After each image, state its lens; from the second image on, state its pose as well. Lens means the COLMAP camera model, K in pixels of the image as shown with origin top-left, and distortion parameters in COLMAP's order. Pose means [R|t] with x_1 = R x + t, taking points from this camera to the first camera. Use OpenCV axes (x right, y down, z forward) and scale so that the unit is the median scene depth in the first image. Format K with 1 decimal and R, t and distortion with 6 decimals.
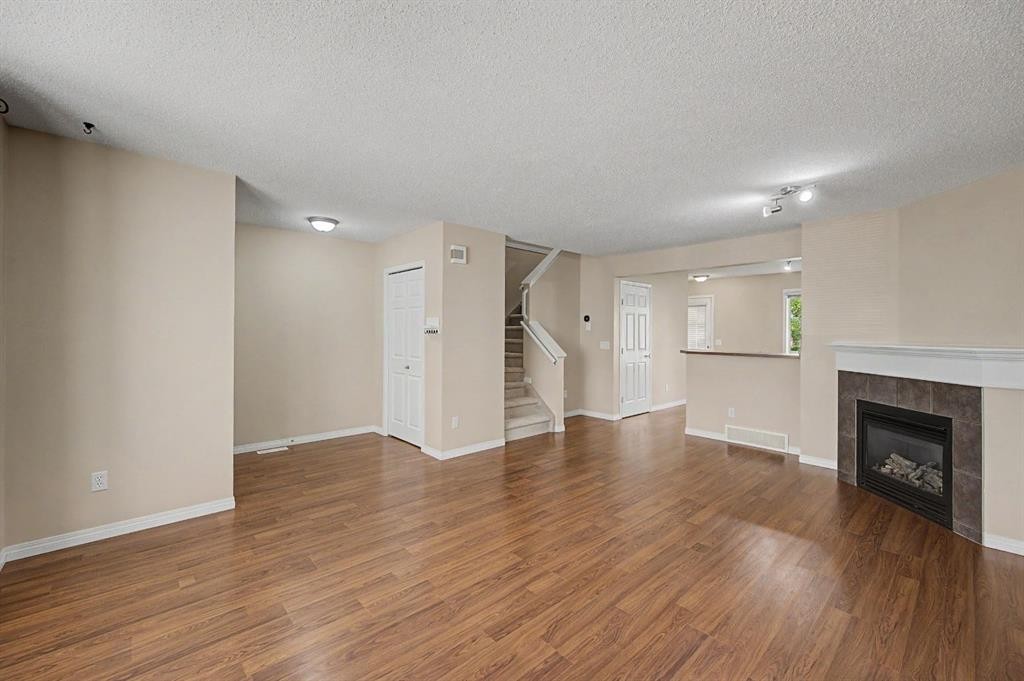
lens RADIAL K [[412.1, 0, 512.9], [0, 412.1, 329.7], [0, 0, 1]] dist [-0.000646, -0.000213]
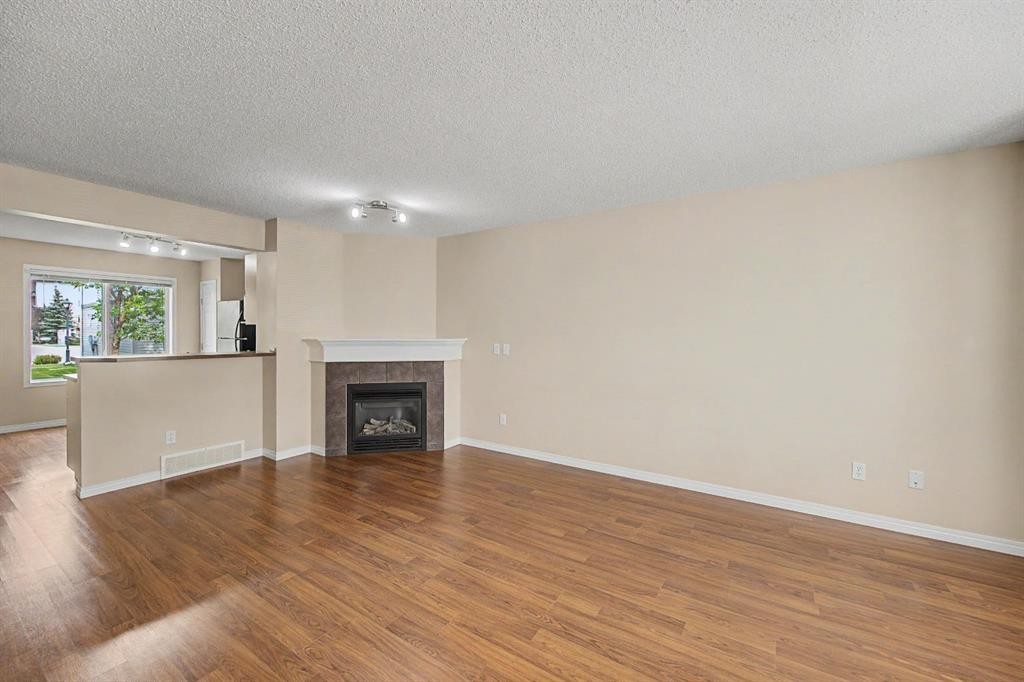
lens RADIAL K [[412.1, 0, 512.9], [0, 412.1, 330.2], [0, 0, 1]] dist [-0.000646, -0.000213]
pose [[-0.254830, 0.000125, 0.966986, -0.582668], [-0.012860, 0.999911, -0.003518, 0.010012], [-0.966900, -0.013332, -0.254806, 1.047118]]
